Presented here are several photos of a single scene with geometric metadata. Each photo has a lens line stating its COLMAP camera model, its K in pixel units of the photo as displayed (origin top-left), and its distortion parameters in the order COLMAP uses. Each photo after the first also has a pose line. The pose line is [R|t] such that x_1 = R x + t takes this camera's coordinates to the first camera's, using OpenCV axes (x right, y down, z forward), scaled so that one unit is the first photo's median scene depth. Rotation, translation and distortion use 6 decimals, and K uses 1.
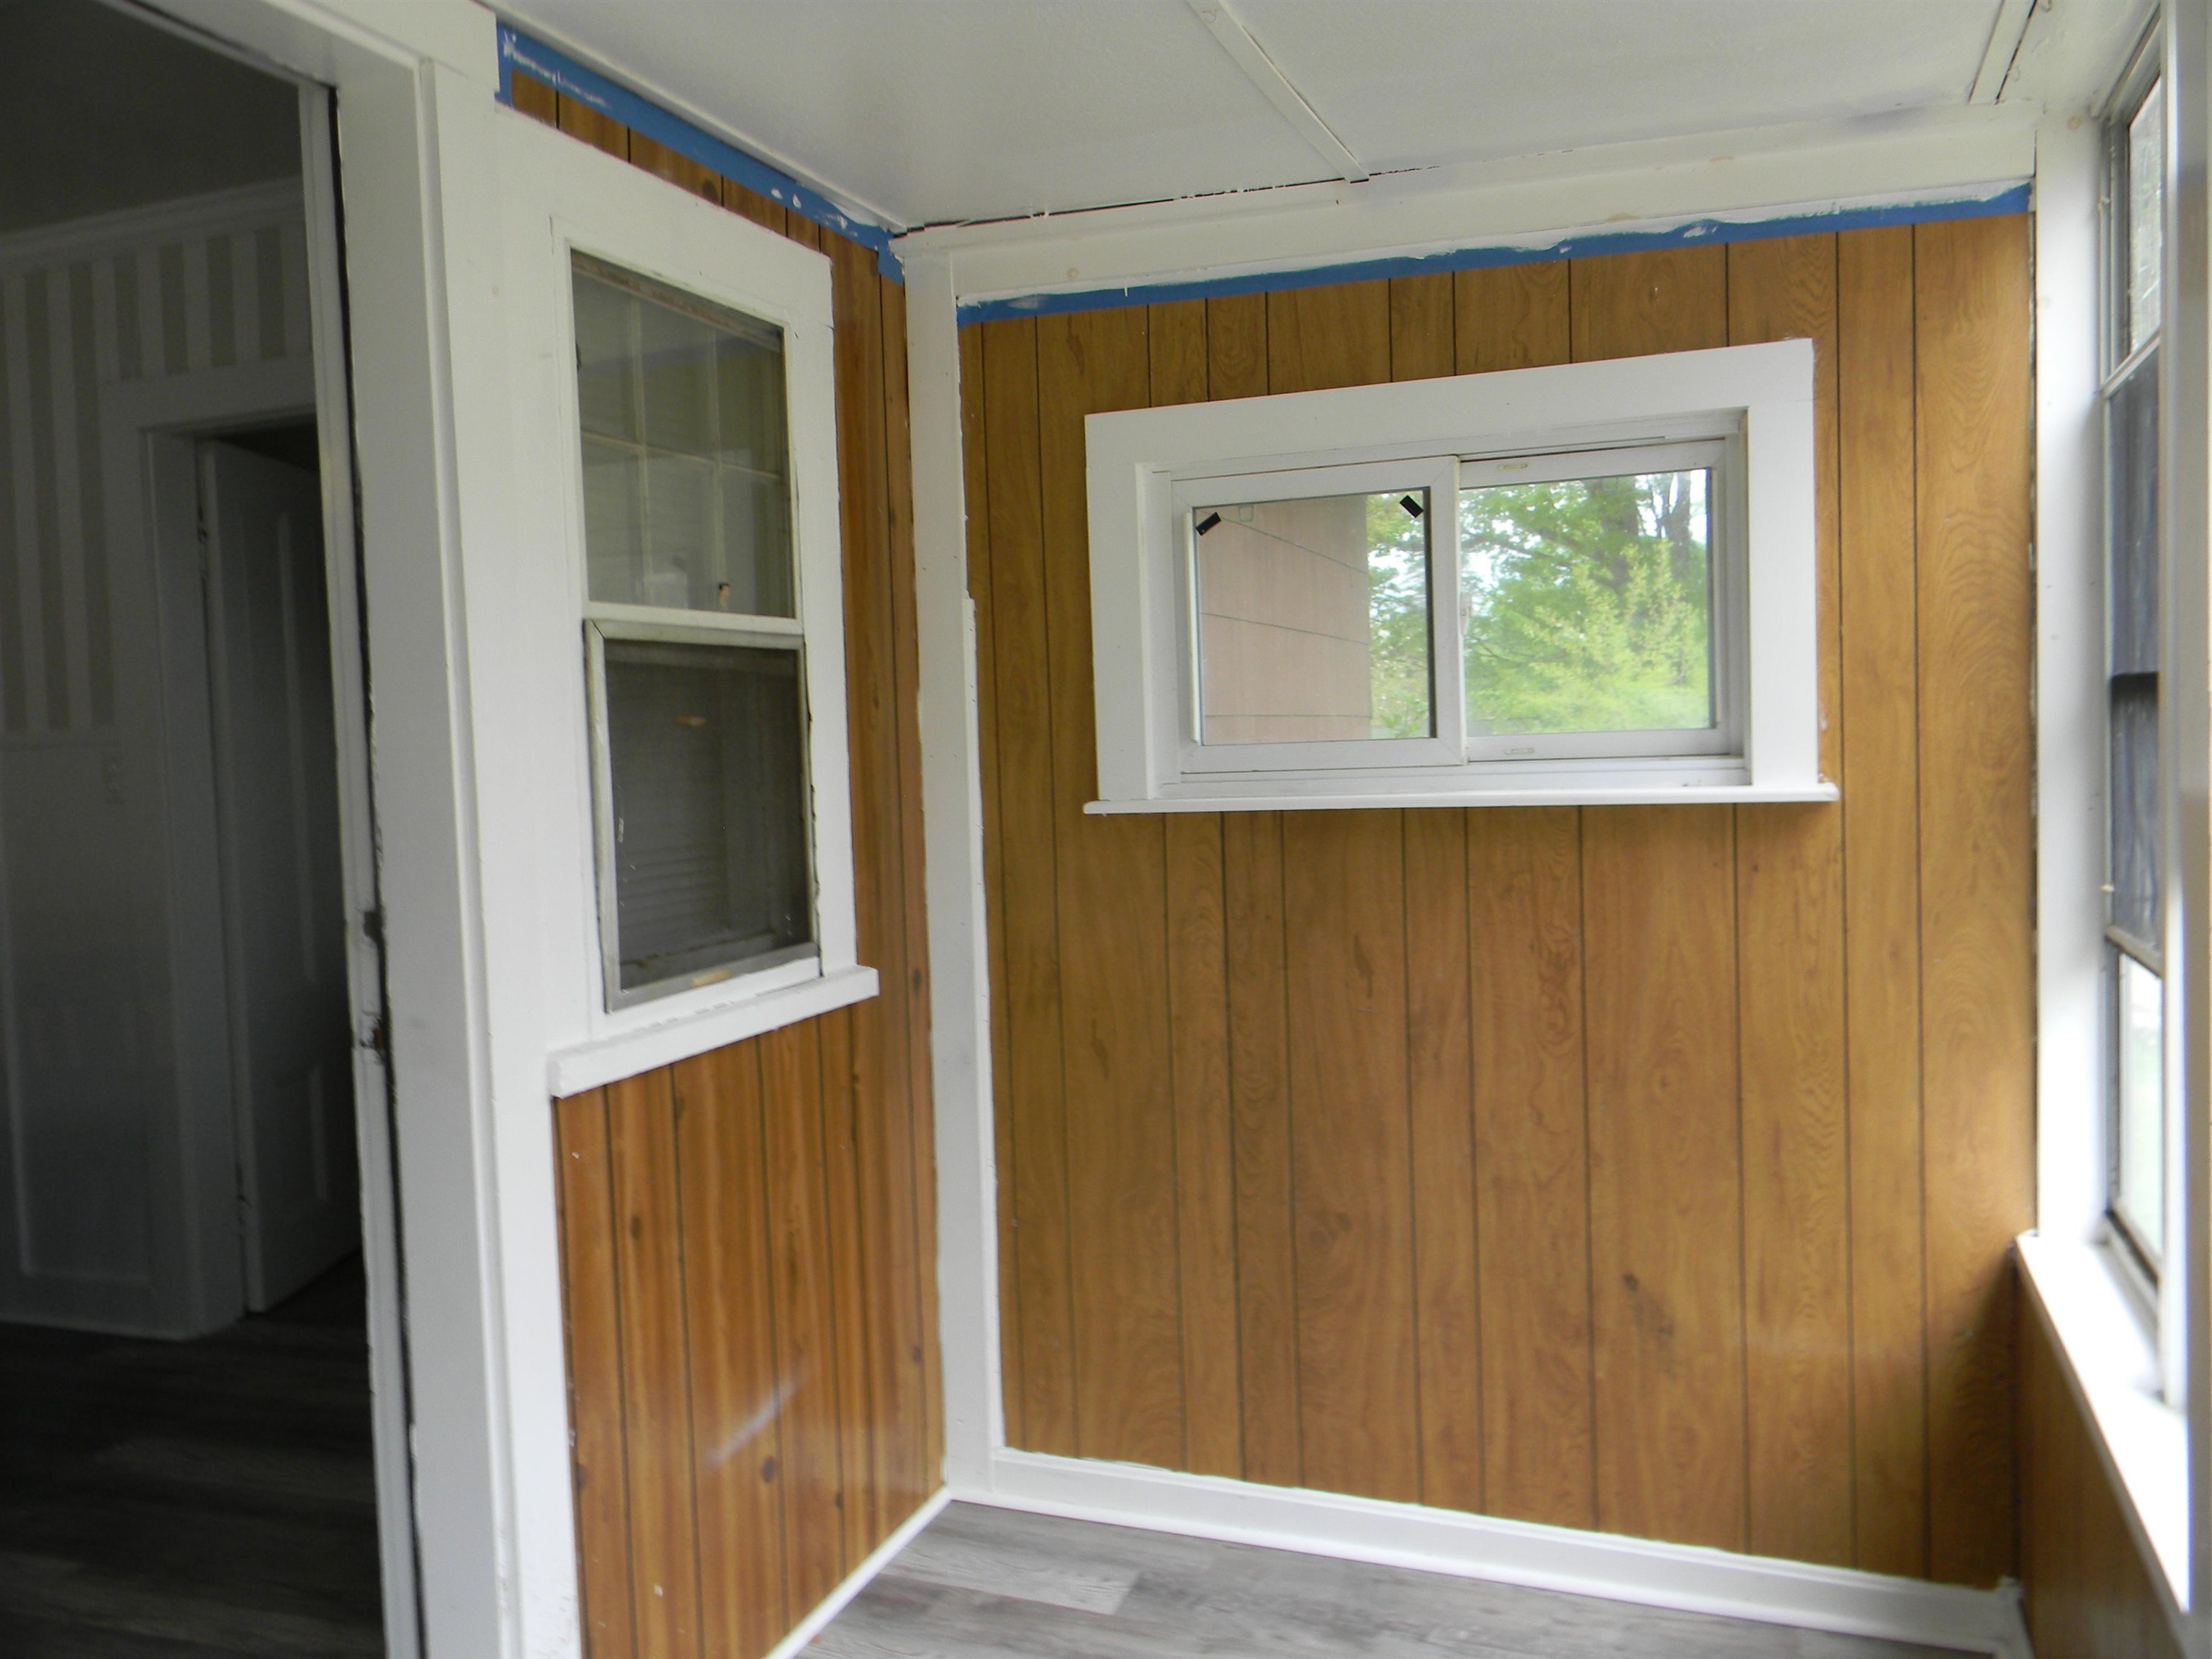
lens RADIAL K [[1771.2, 0, 1109.1], [0, 1771.2, 828.8], [0, 0, 1]] dist [0.017556, -0.015671]
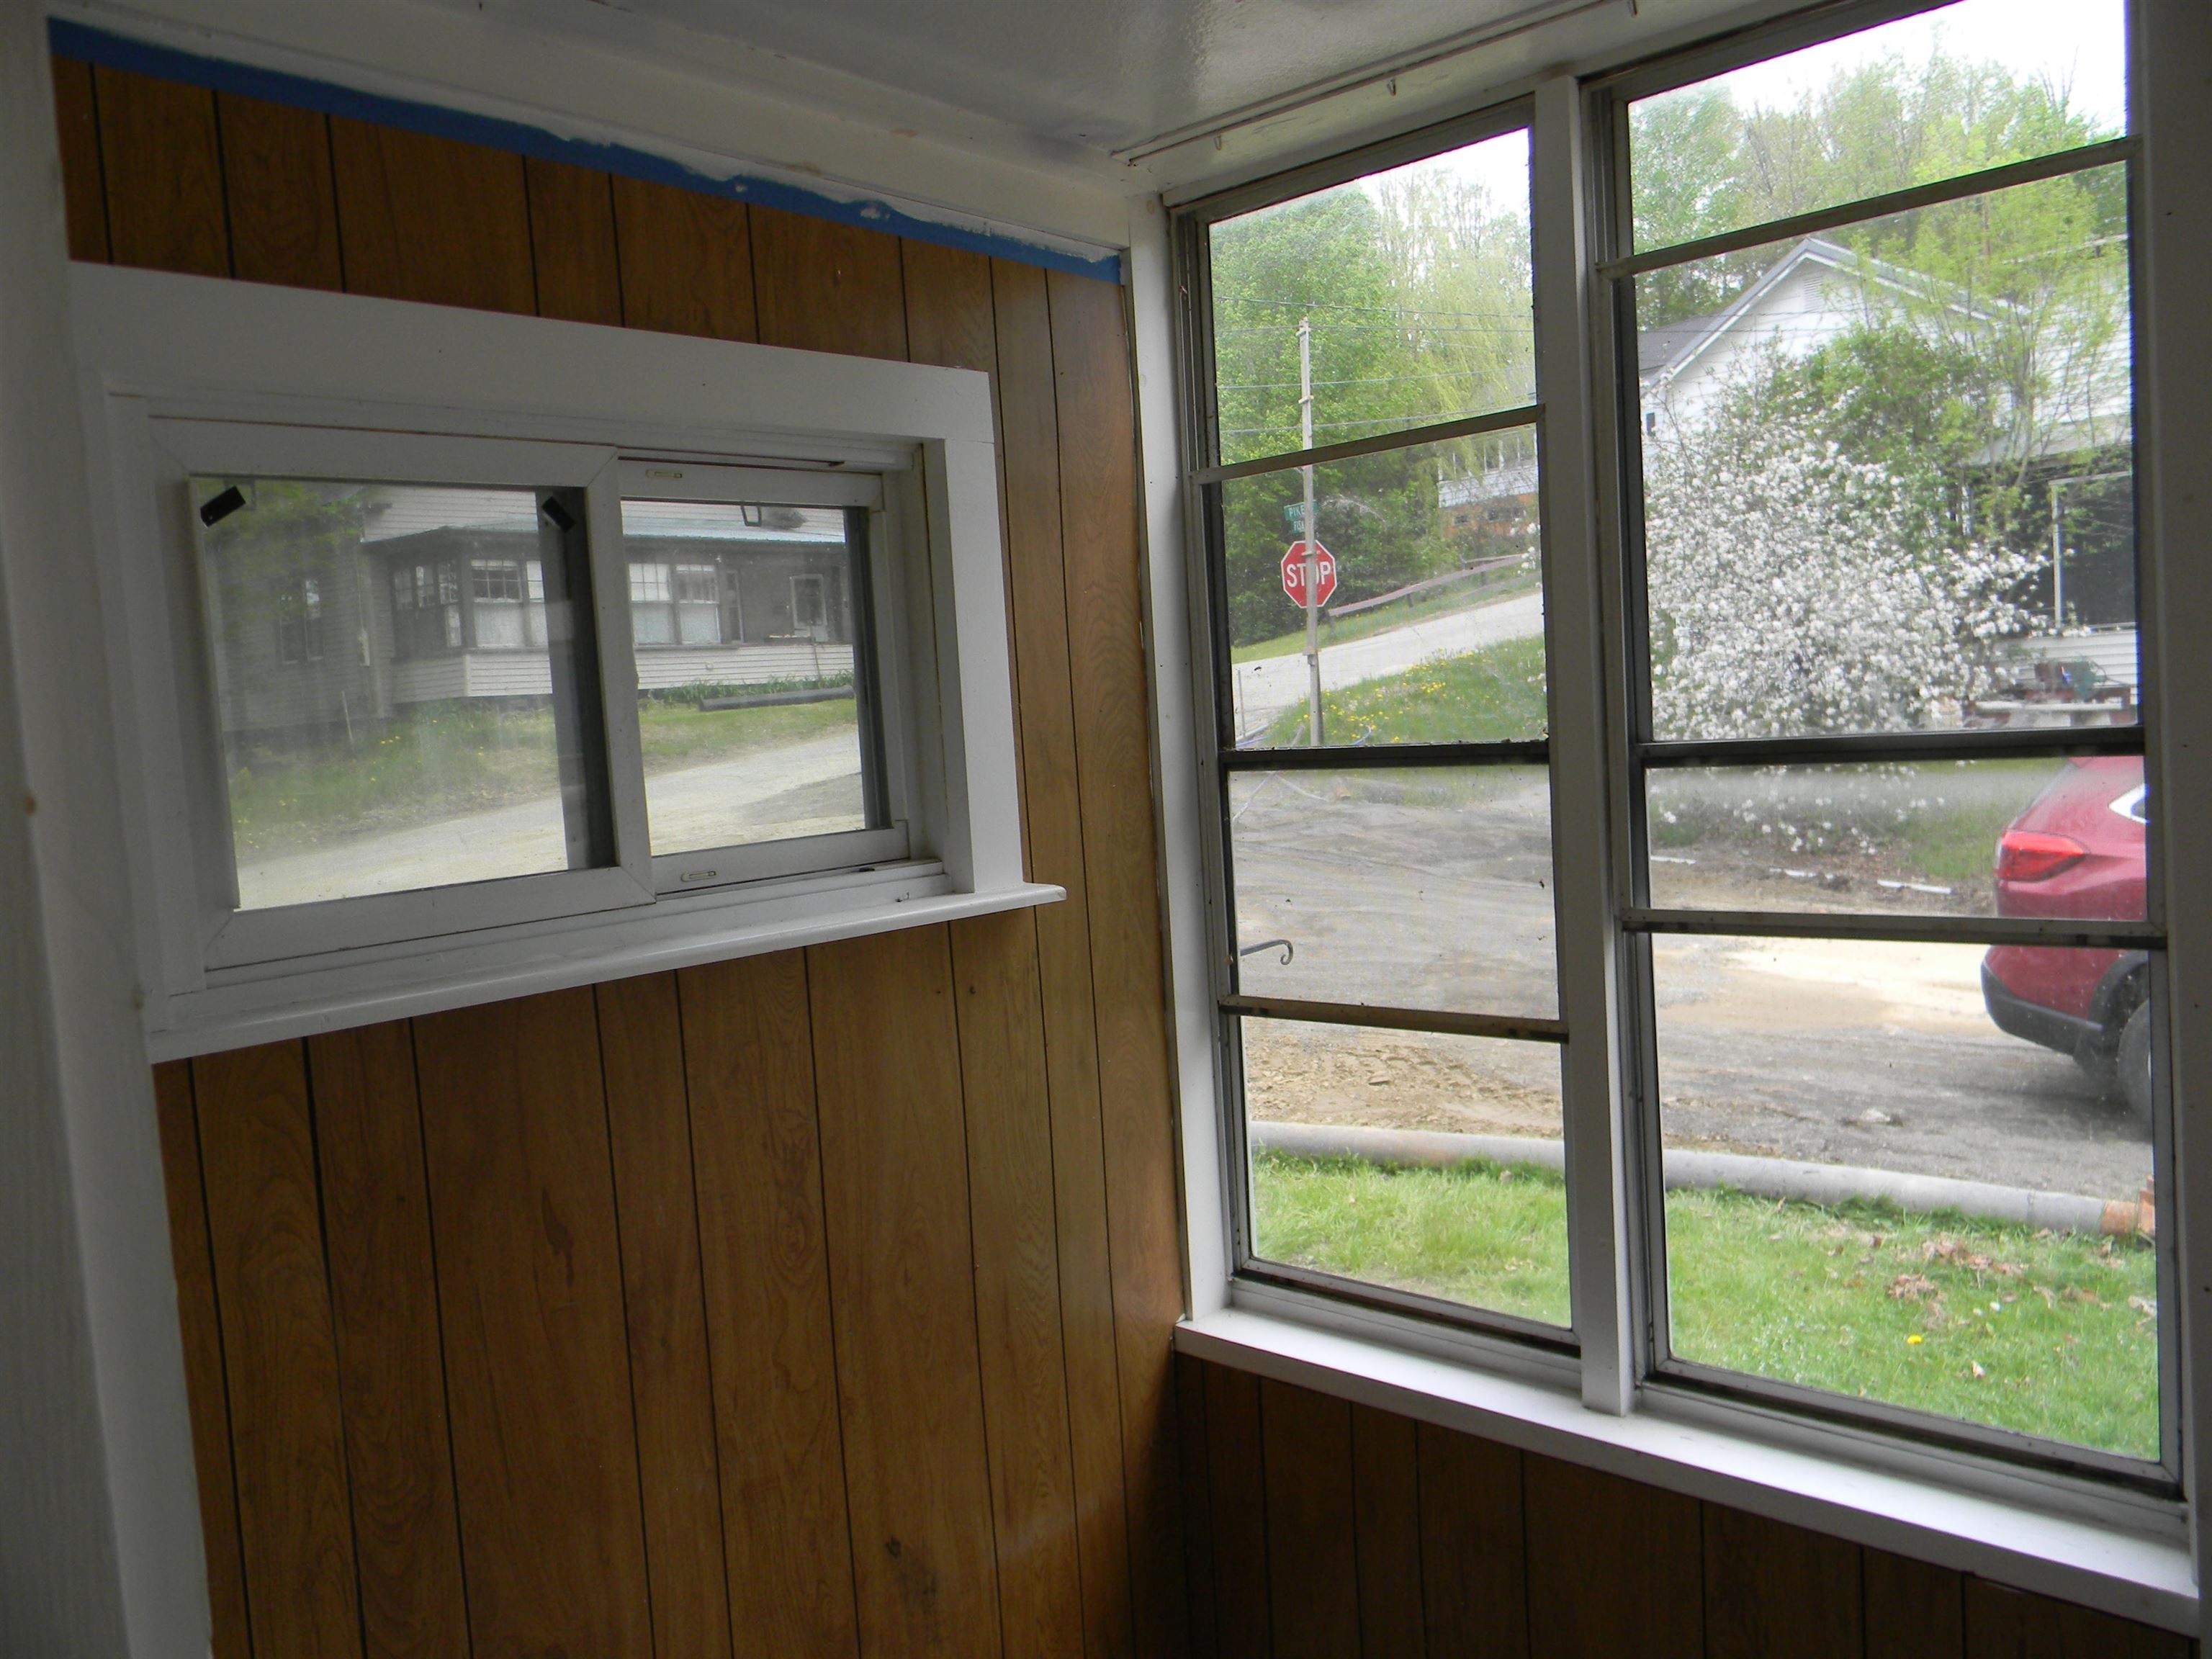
lens RADIAL K [[1771.2, 0, 1105.4], [0, 1771.2, 831.6], [0, 0, 1]] dist [0.017556, -0.015671]
pose [[0.400515, -0.055241, 0.914623, -0.358383], [0.105824, 0.994290, 0.013712, -0.055252], [-0.910159, 0.091298, 0.404074, 0.577146]]
